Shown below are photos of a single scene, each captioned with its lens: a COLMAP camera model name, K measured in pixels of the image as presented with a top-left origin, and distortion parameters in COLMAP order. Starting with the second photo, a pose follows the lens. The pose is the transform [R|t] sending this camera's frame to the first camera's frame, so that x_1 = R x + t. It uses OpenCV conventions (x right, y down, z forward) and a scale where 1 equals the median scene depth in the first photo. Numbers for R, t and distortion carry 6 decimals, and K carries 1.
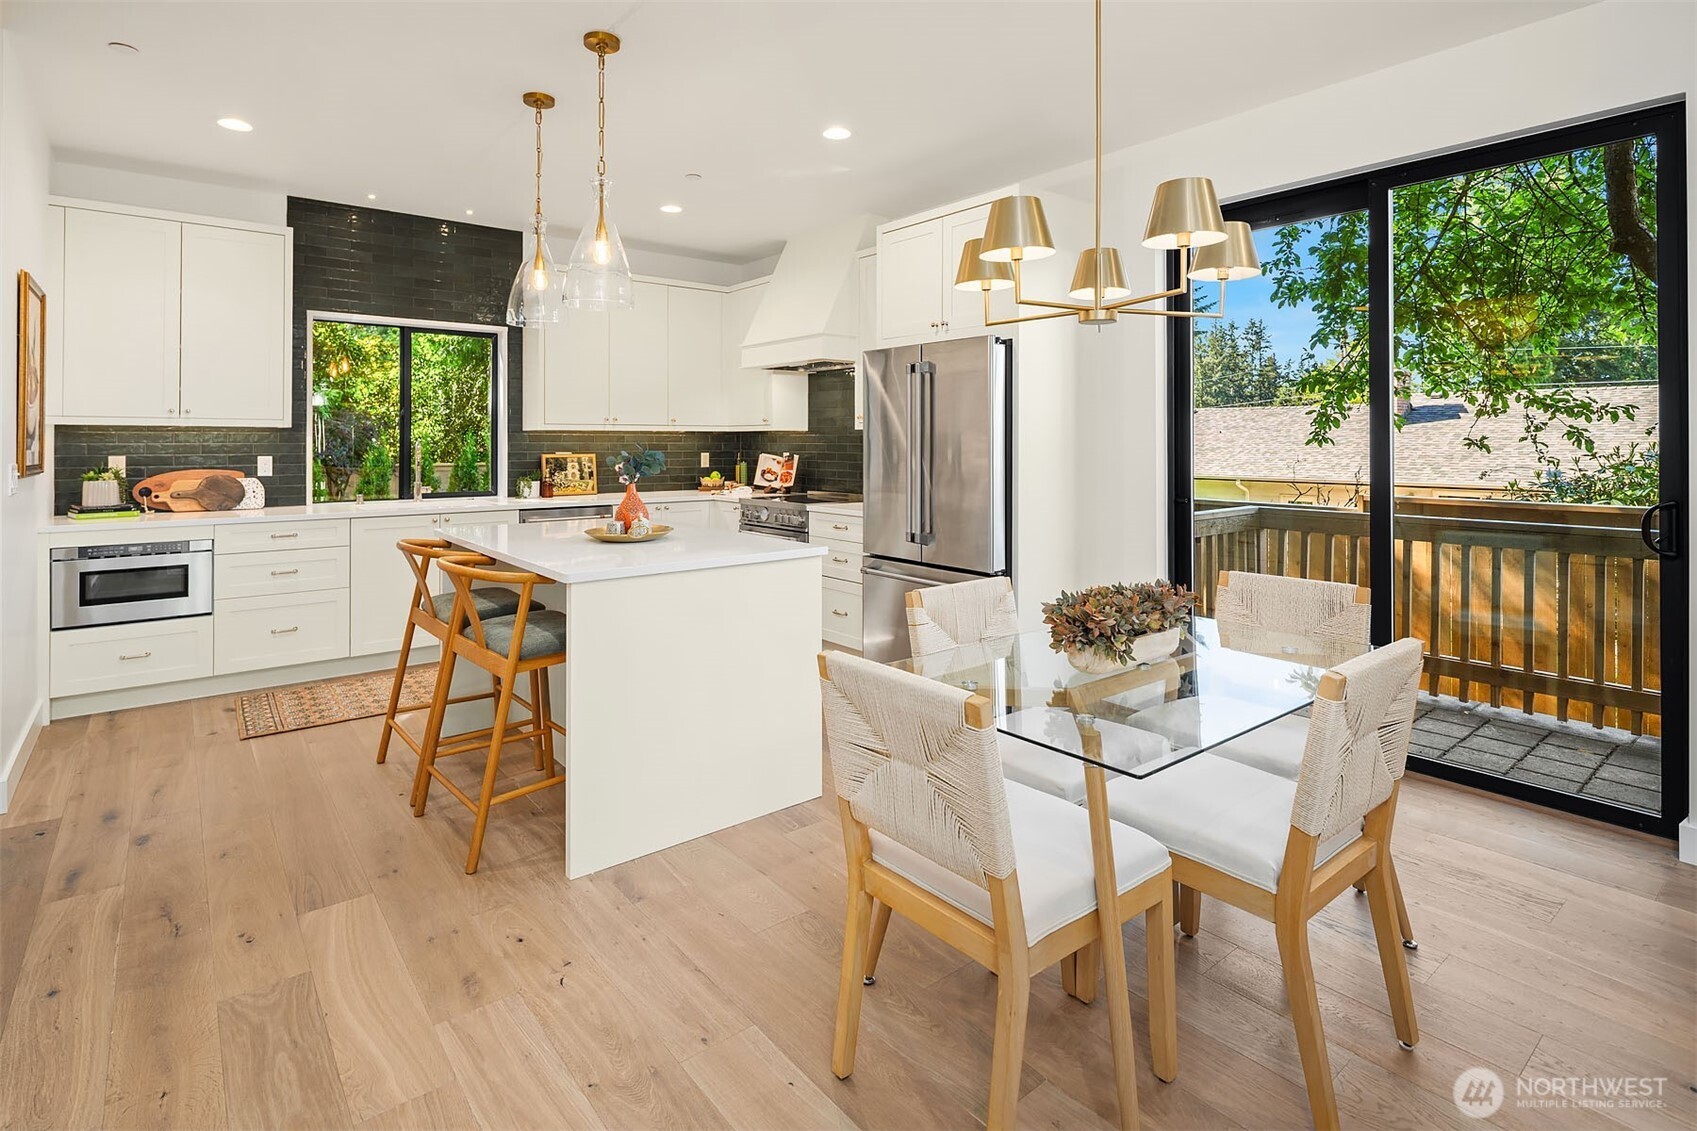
lens RADIAL K [[845.9, 0, 815.3], [0, 845.9, 432.3], [0, 0, 1]] dist [0.026741, -0.011777]
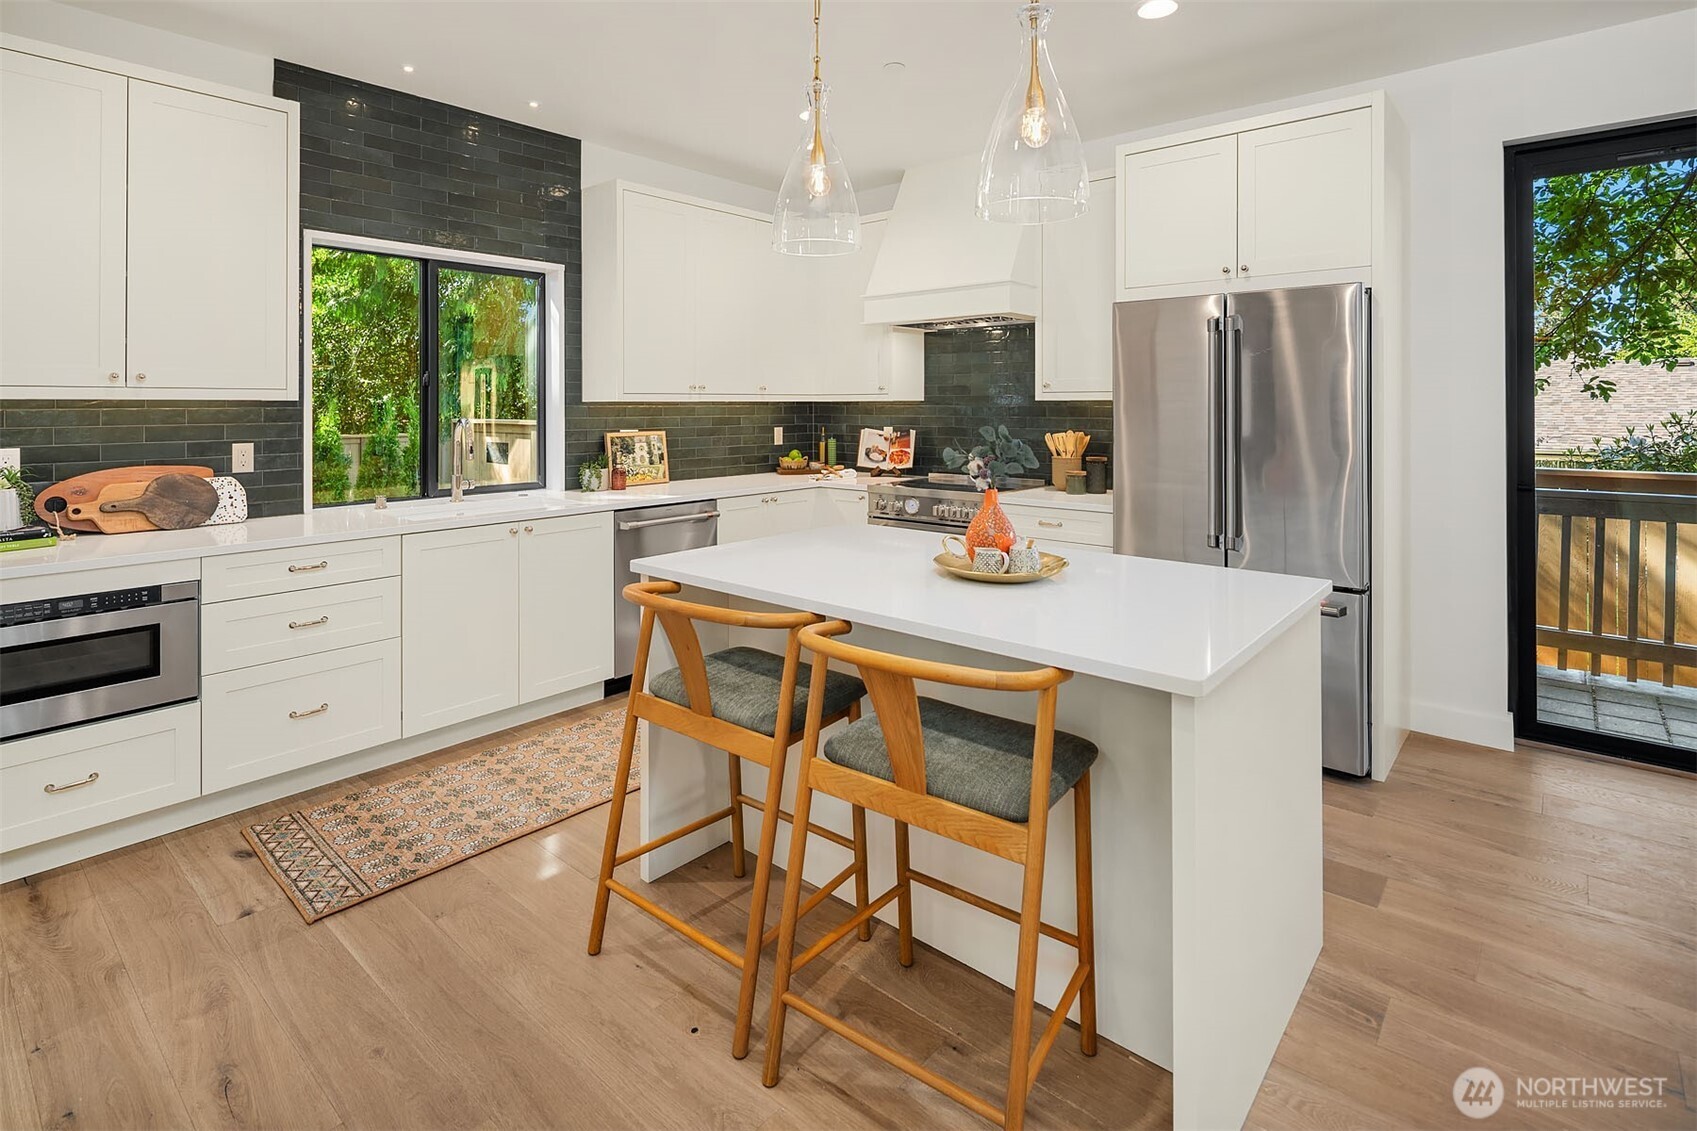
lens RADIAL K [[828.1, 0, 837.8], [0, 828.1, 402.0], [0, 0, 1]] dist [0.000829, -0.000791]
pose [[0.979963, -0.002789, 0.199160, -0.295243], [0.001220, 0.999967, 0.007999, -0.008586], [-0.199176, -0.007595, 0.979934, 0.250357]]
